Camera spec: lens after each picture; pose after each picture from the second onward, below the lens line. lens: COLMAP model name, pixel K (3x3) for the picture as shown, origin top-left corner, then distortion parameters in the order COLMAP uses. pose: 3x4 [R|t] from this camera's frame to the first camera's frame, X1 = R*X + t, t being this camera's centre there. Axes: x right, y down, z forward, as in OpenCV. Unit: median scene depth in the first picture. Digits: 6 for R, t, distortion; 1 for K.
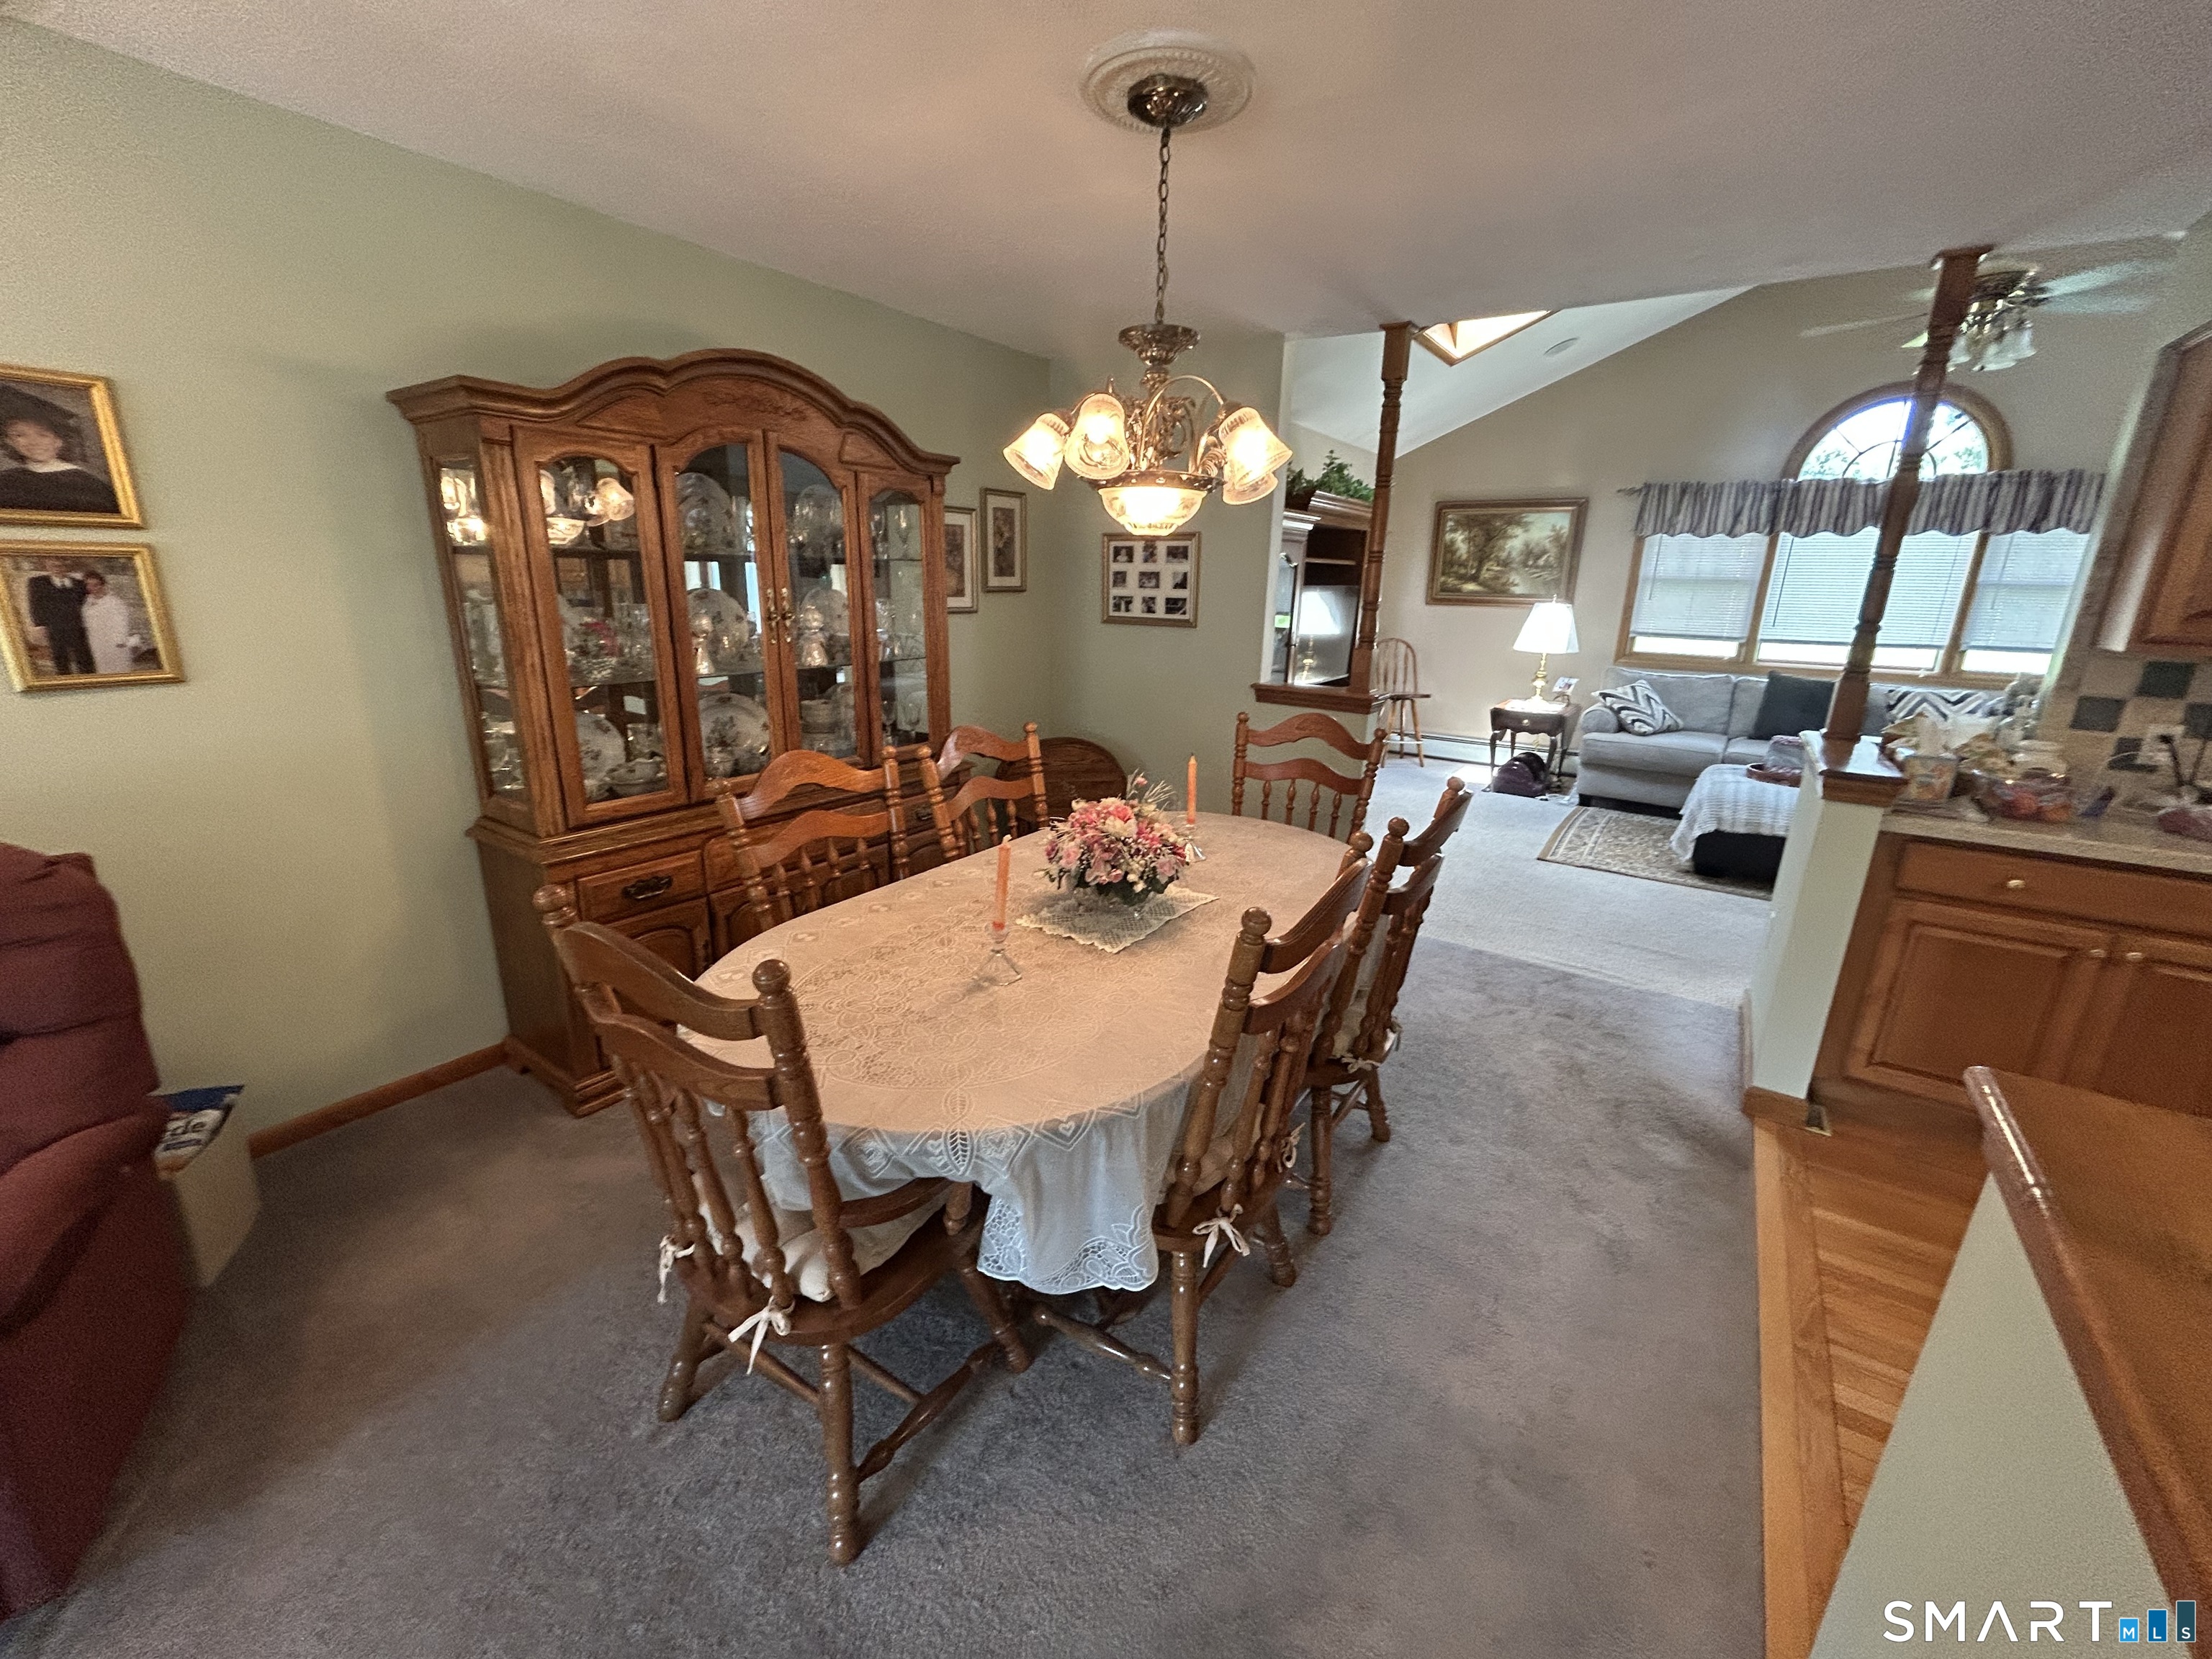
lens RADIAL K [[898.5, 0, 1095.6], [0, 898.5, 829.2], [0, 0, 1]] dist [-0.001128, -0.000743]
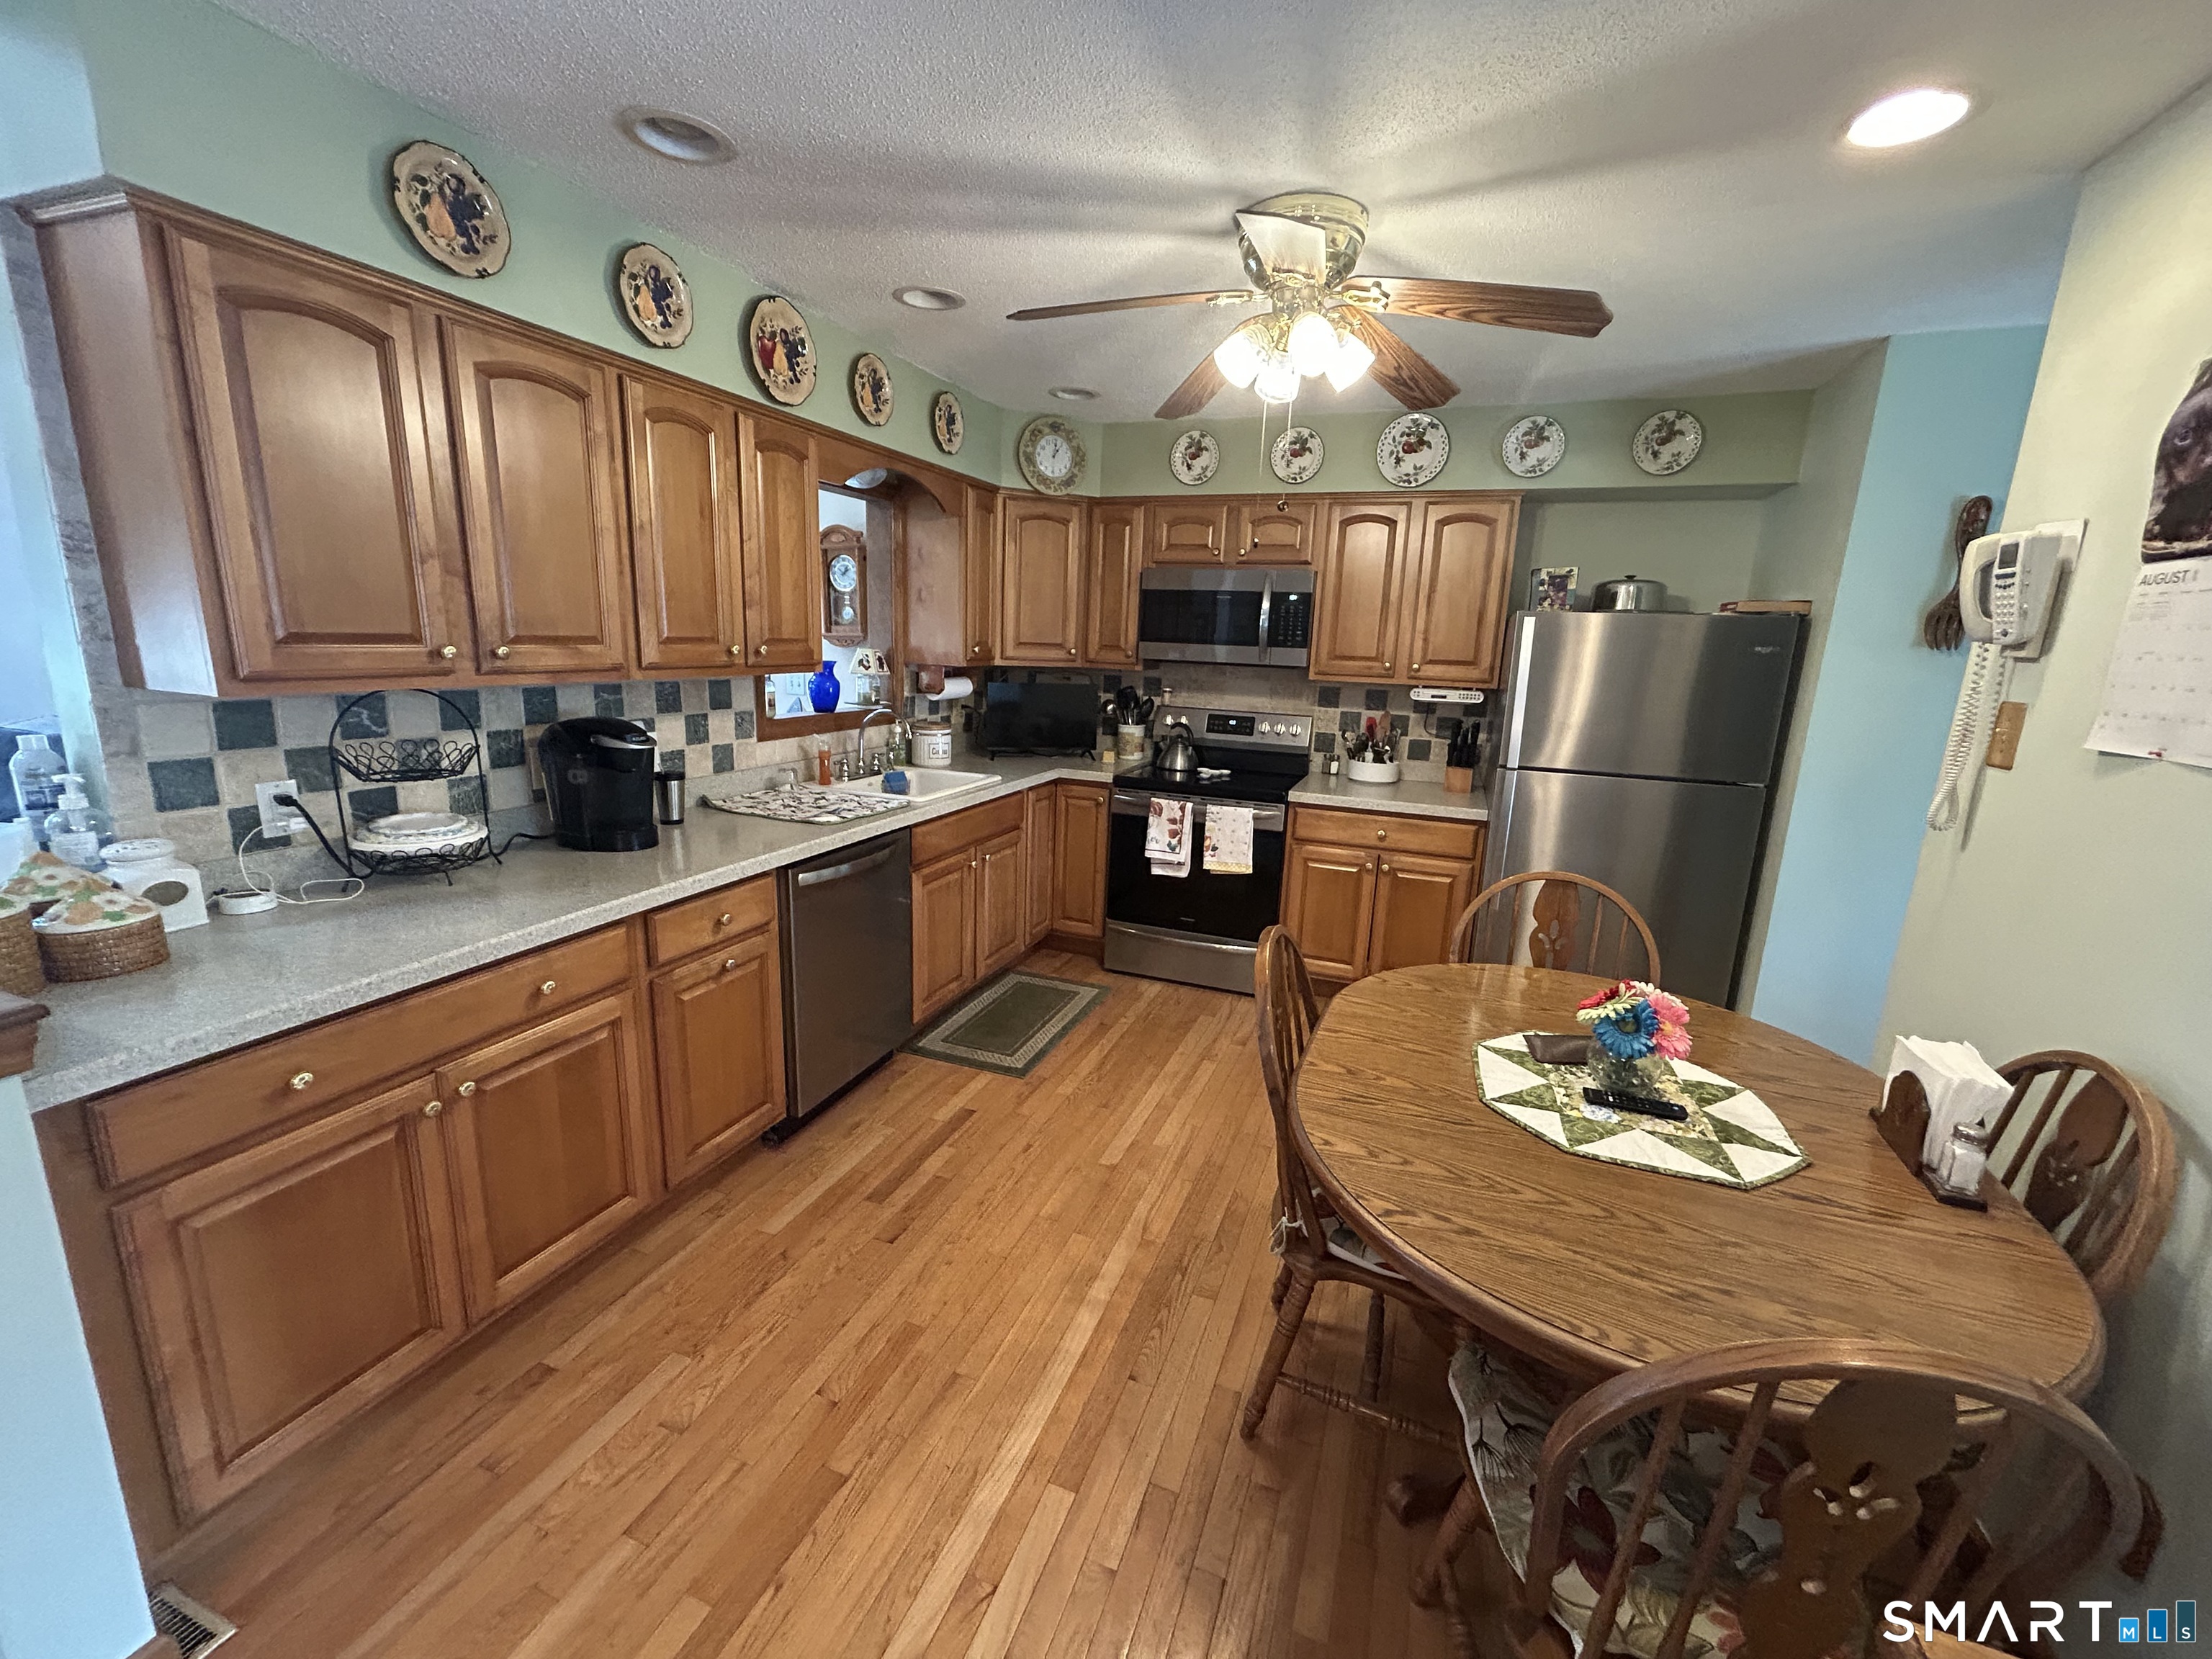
lens RADIAL K [[898.5, 0, 1105.4], [0, 898.5, 828.5], [0, 0, 1]] dist [-0.001128, -0.000743]
pose [[-0.245641, -0.241331, 0.938840, 0.318336], [0.223441, 0.928337, 0.297093, -0.146554], [-0.943258, 0.282753, -0.174114, 0.487617]]
